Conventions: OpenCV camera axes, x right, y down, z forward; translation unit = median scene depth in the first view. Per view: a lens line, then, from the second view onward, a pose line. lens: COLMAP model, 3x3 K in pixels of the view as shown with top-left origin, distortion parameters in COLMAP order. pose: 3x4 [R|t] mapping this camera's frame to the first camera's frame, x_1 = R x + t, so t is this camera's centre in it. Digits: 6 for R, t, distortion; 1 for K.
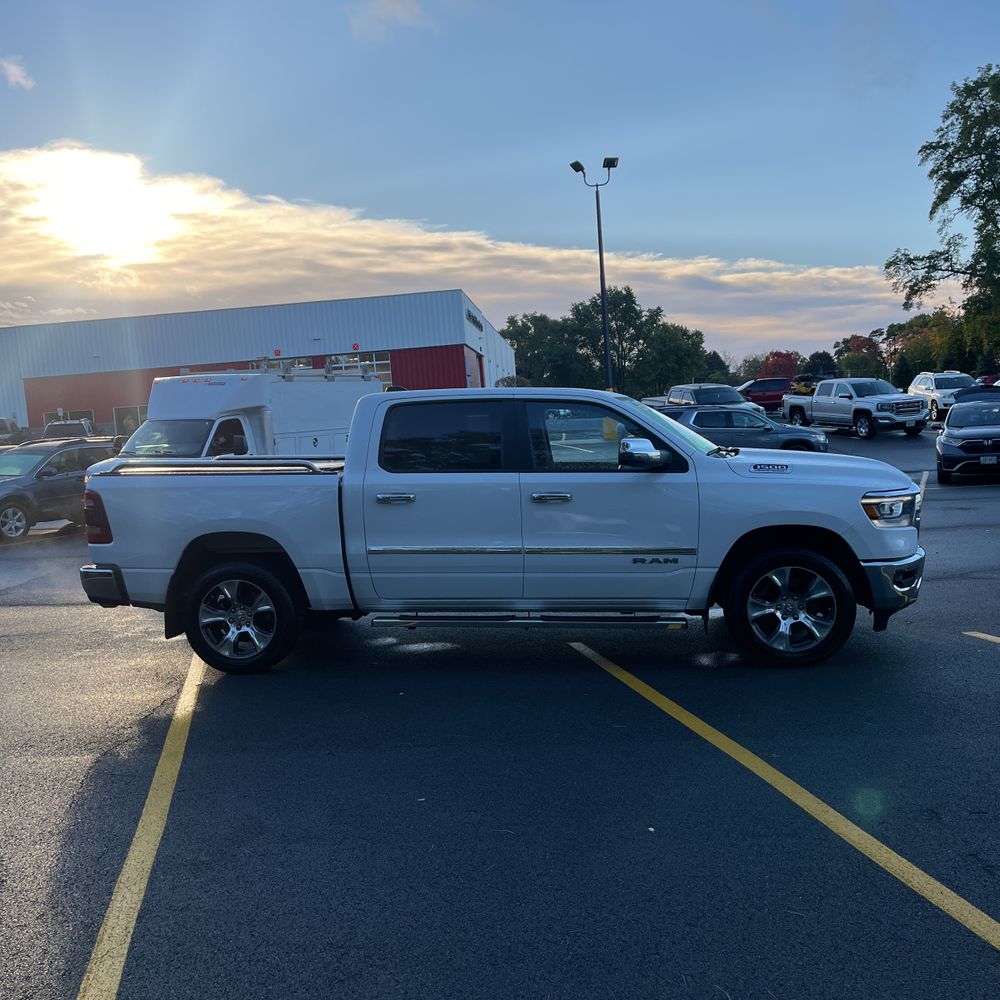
lens RADIAL K [[1014.9, 0, 497.4], [0, 1014.9, 508.2], [0, 0, 1]] dist [0.020976, 0.000000]
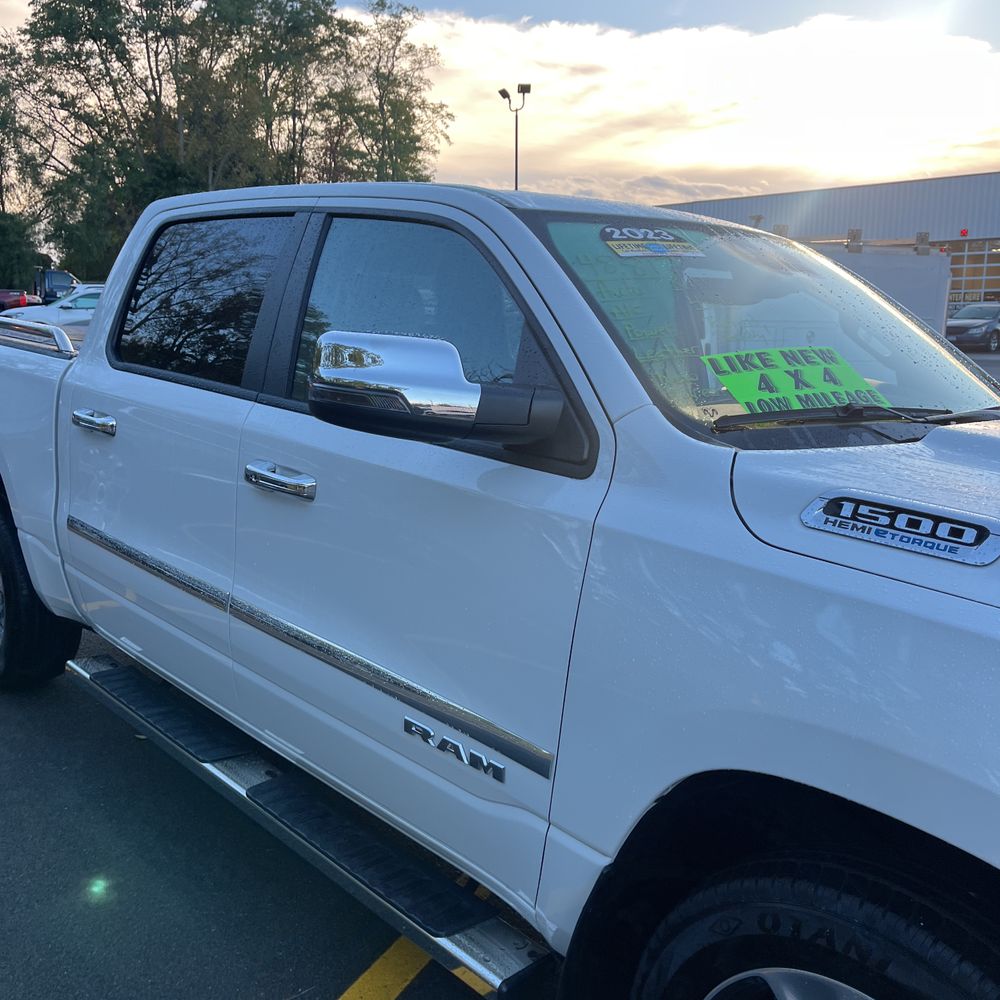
lens RADIAL K [[1014.9, 0, 487.8], [0, 1014.9, 498.0], [0, 0, 1]] dist [0.020976, 0.000000]
pose [[0.756625, 0.186318, -0.626741, 0.054326], [-0.125113, 0.982085, 0.140913, -0.010492], [0.641767, -0.028204, 0.766381, 0.124207]]
